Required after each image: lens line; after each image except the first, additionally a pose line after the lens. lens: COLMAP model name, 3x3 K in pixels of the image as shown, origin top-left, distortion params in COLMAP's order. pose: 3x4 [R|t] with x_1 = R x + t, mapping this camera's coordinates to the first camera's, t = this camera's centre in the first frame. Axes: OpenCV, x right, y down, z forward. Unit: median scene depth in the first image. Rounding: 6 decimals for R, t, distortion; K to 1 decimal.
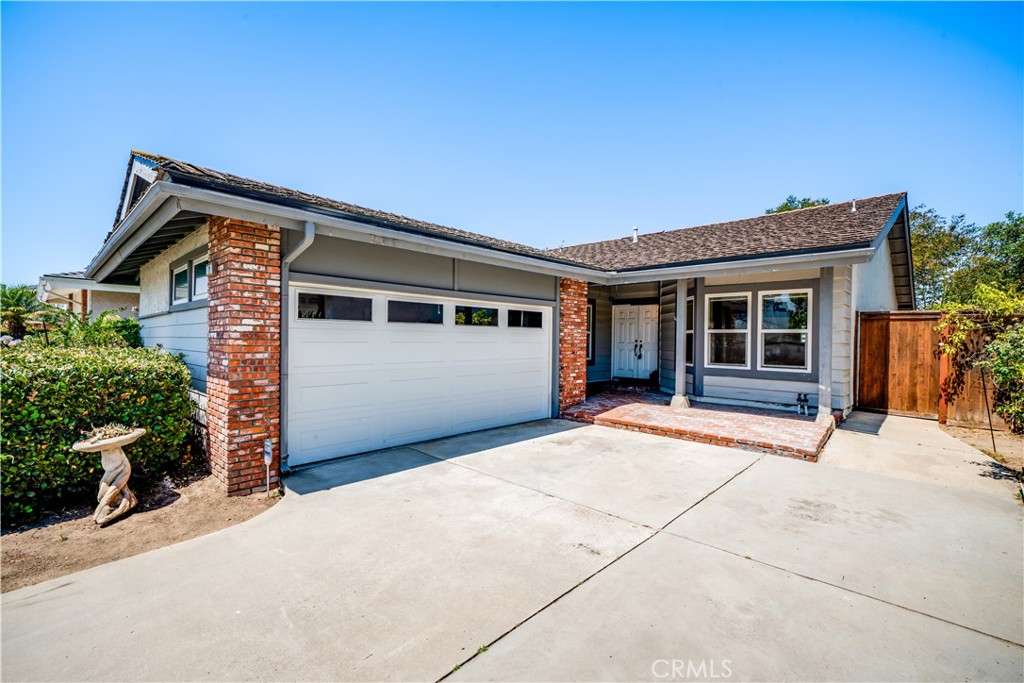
lens RADIAL K [[439.1, 0, 512.0], [0, 439.1, 341.5], [0, 0, 1]] dist [0.000431, 0.000295]
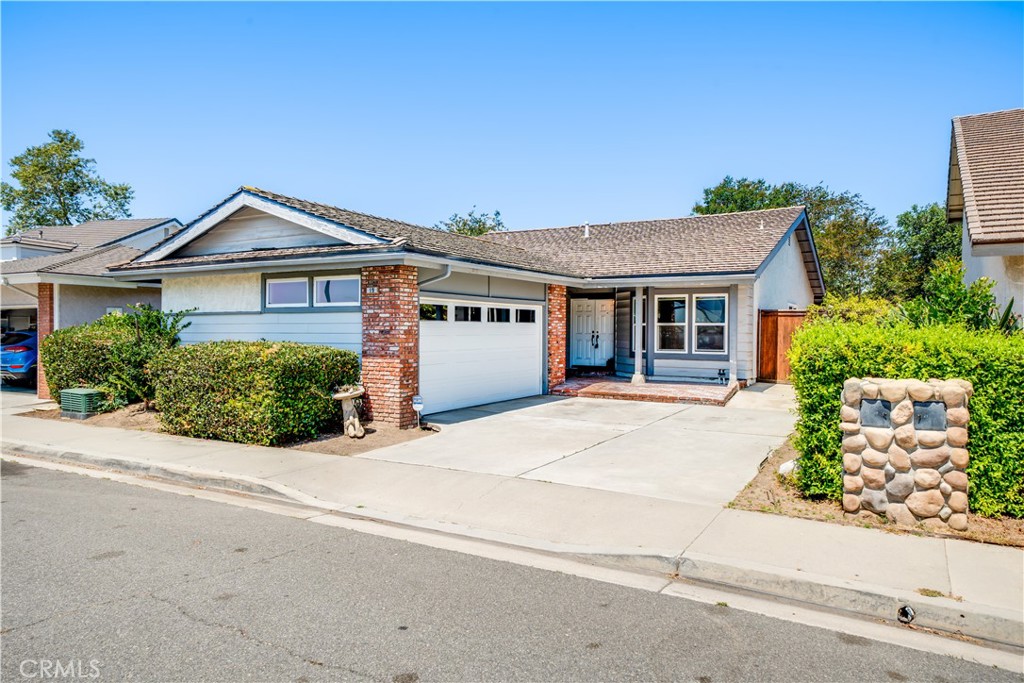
lens RADIAL K [[654.6, 0, 512.0], [0, 654.6, 341.5], [0, 0, 1]] dist [-0.000899, 0.000350]
pose [[0.973572, -0.011849, 0.228071, -0.421533], [0.008336, 0.999831, 0.016360, -0.008301], [-0.228226, -0.014027, 0.973507, -0.798510]]
